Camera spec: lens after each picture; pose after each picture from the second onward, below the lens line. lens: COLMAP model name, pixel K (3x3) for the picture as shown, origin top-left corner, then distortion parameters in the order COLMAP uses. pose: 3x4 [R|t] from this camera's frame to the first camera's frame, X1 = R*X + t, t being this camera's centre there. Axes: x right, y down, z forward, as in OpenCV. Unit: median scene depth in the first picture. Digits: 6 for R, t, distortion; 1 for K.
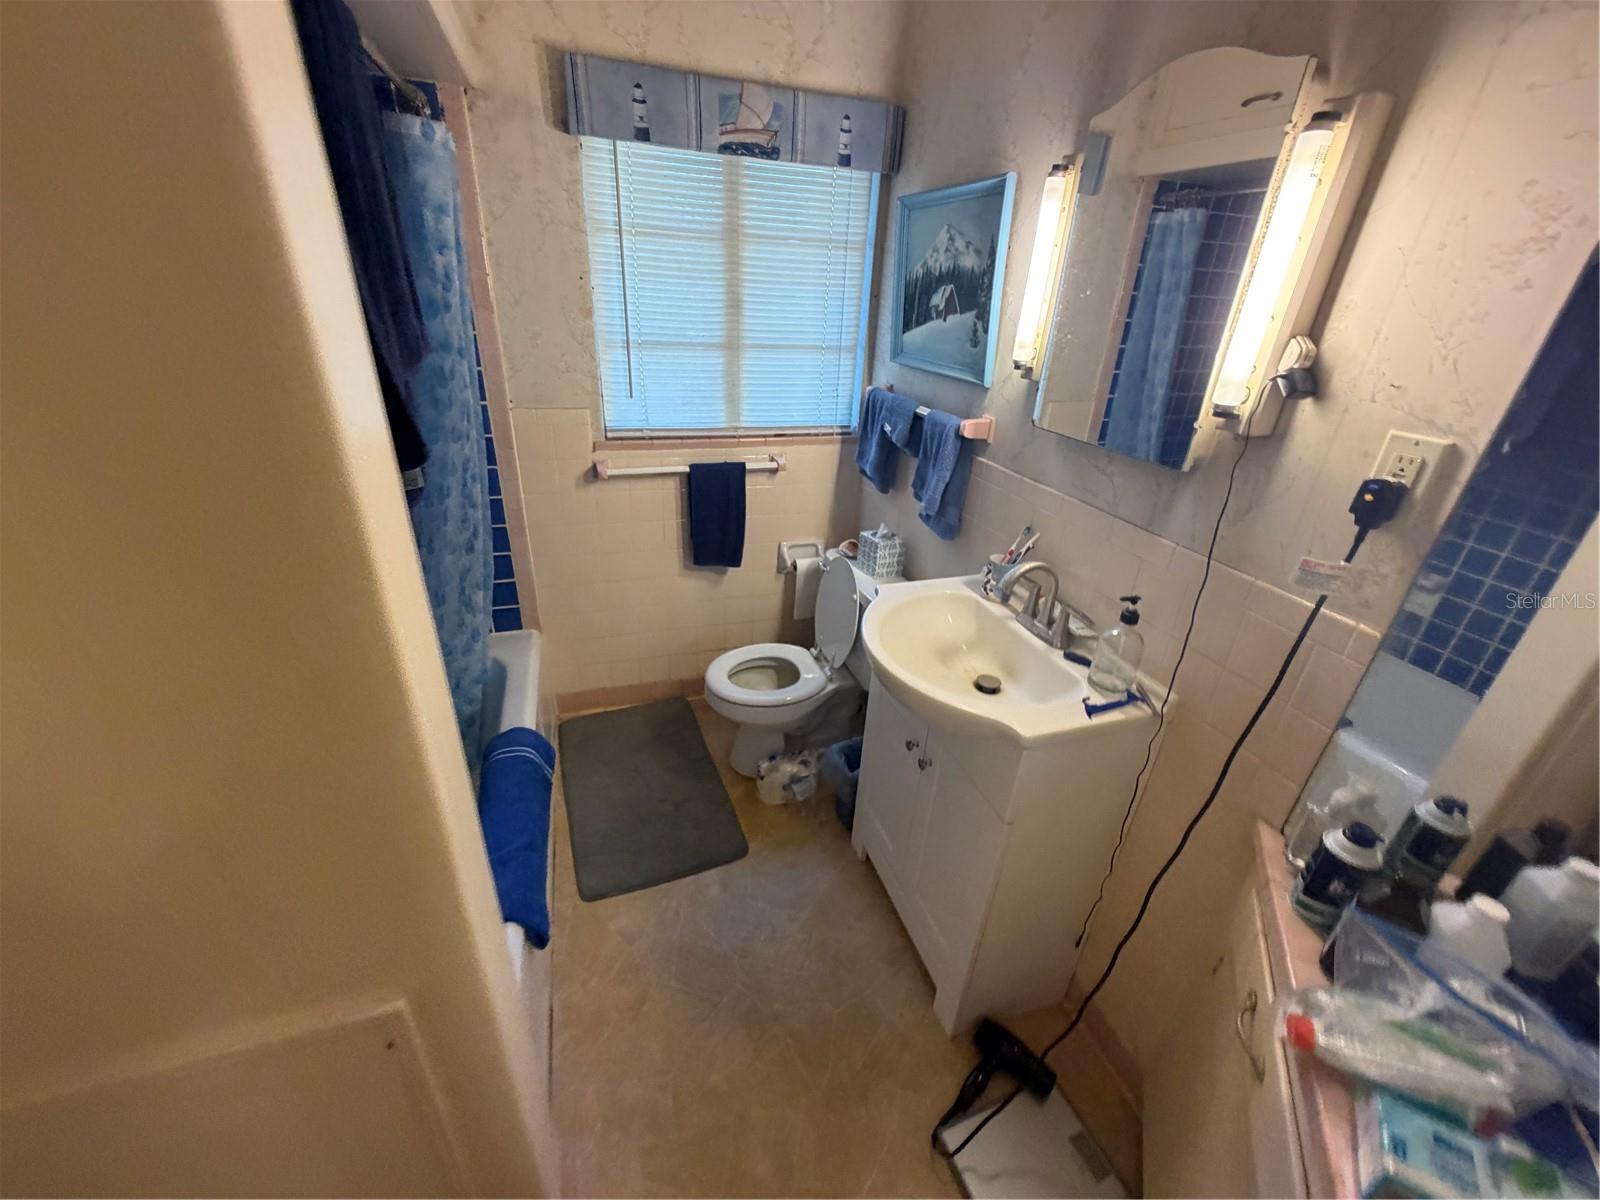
lens RADIAL K [[637.8, 0, 801.5], [0, 637.8, 602.2], [0, 0, 1]] dist [-0.001549, -0.000087]
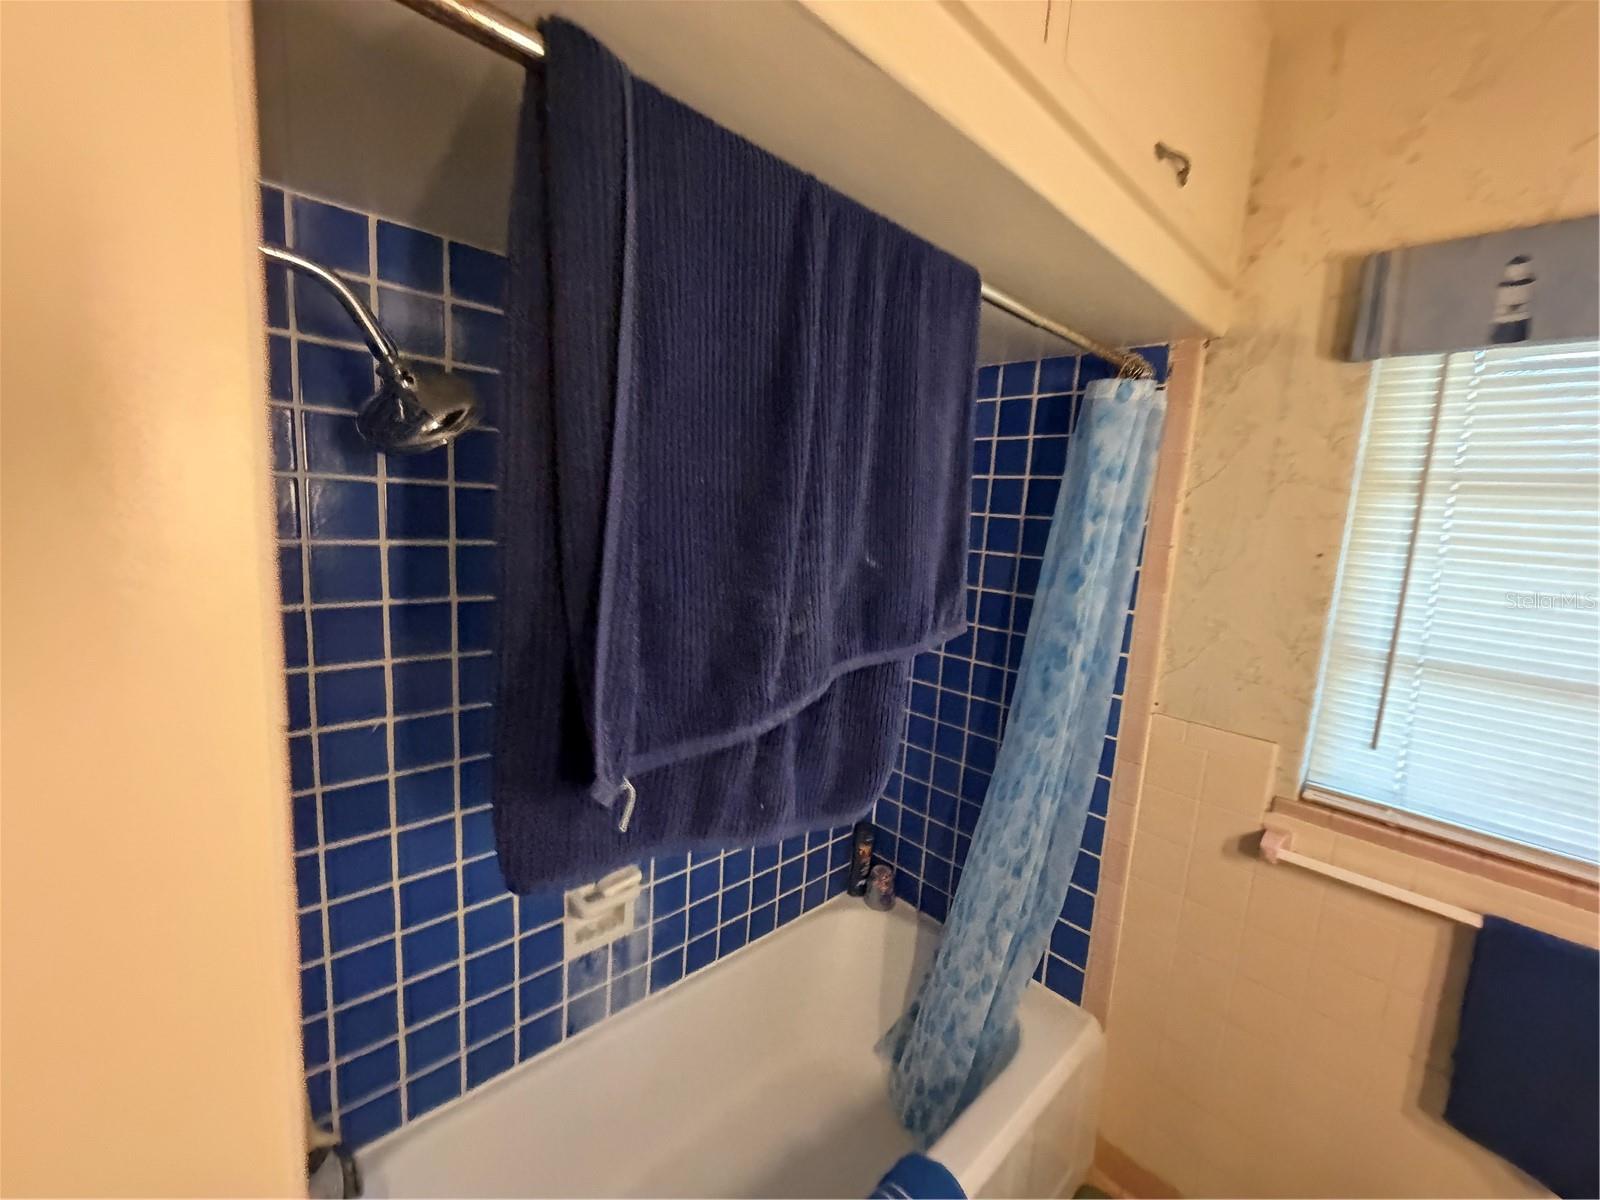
lens RADIAL K [[637.8, 0, 799.6], [0, 637.8, 596.2], [0, 0, 1]] dist [-0.001549, -0.000087]
pose [[0.425136, 0.099855, -0.899604, 0.009443], [-0.435410, 0.893905, -0.106545, -0.173666], [0.793522, 0.436993, 0.423509, 0.327044]]
